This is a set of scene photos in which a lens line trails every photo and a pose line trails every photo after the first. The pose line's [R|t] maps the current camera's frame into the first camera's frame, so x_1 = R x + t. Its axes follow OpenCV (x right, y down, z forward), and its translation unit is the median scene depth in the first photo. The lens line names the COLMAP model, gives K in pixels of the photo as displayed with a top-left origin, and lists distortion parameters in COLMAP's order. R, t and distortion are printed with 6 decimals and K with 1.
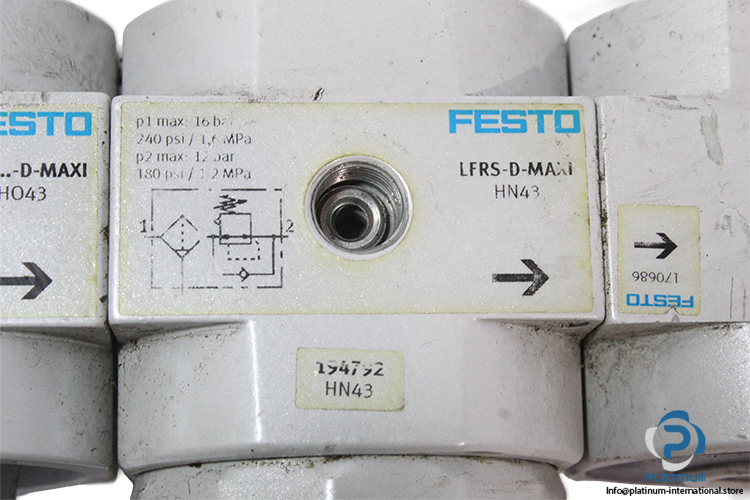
lens RADIAL K [[1921.8, 0, 375.0], [0, 1921.8, 248.8], [0, 0, 1]] dist [0.091380, 0.000000]
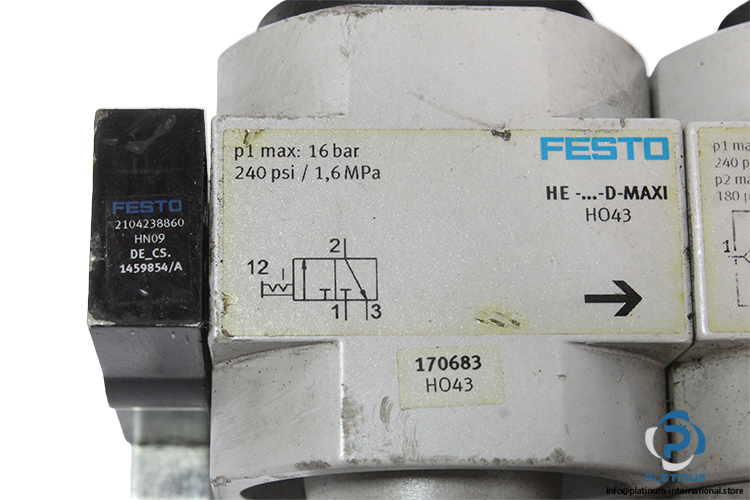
lens RADIAL K [[1921.8, 0, 374.7], [0, 1921.8, 250.7], [0, 0, 1]] dist [0.091380, 0.000000]
pose [[0.998787, -0.000001, -0.049248, -0.256383], [-0.001579, 0.999485, -0.032062, 0.023988], [0.049222, 0.032101, 0.998272, -0.044081]]
